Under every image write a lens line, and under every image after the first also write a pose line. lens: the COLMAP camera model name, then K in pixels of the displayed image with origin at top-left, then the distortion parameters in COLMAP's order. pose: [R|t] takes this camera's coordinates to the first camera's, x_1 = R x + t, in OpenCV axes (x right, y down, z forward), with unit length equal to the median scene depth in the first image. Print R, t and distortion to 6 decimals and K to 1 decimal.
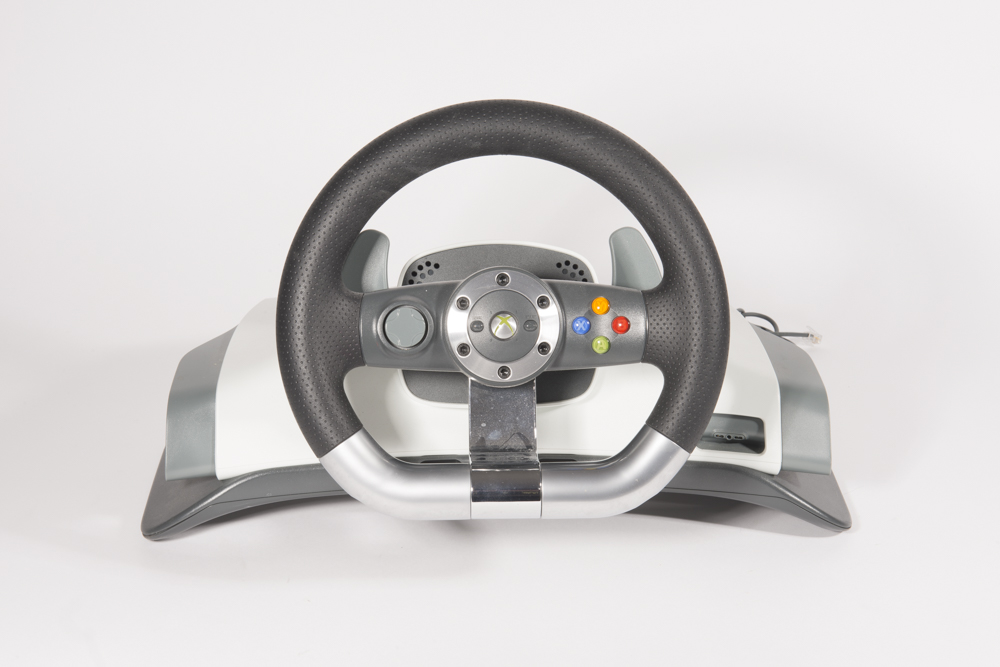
lens RADIAL K [[1772.0, 0, 500.2], [0, 1772.0, 325.0], [0, 0, 1]] dist [0.018968, 0.000000]
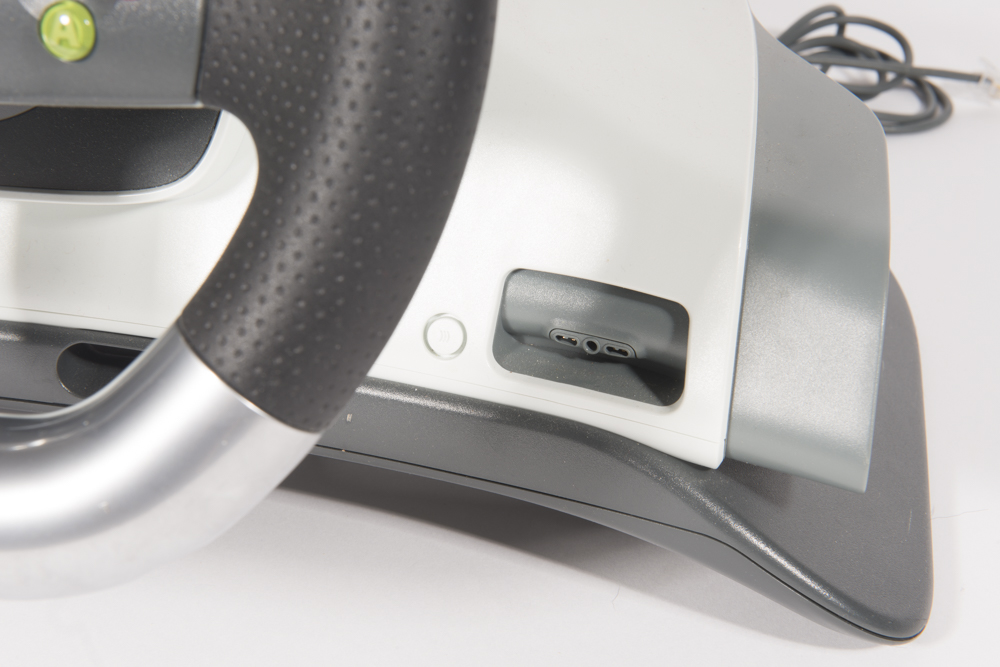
lens RADIAL K [[1890.5, 0, 500.6], [0, 1890.5, 339.0], [0, 0, 1]] dist [0.069048, 0.000000]
pose [[0.982906, 0.118748, -0.140696, 0.178578], [-0.094640, 0.981381, 0.167134, 0.002050], [0.157924, -0.150961, 0.975844, 0.694601]]
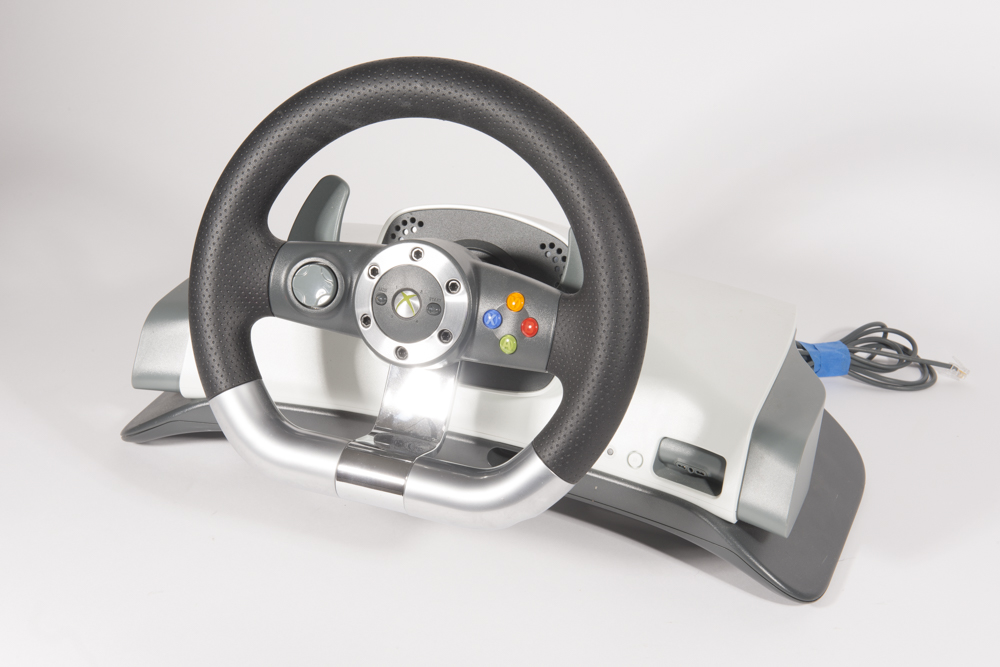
lens RADIAL K [[1655.5, 0, 496.8], [0, 1655.5, 336.9], [0, 0, 1]] dist [0.124609, 0.000000]
pose [[0.914846, 0.198266, -0.351778, 0.349900], [-0.168860, 0.979172, 0.112731, -0.087296], [0.366802, -0.043730, 0.929271, 0.208080]]
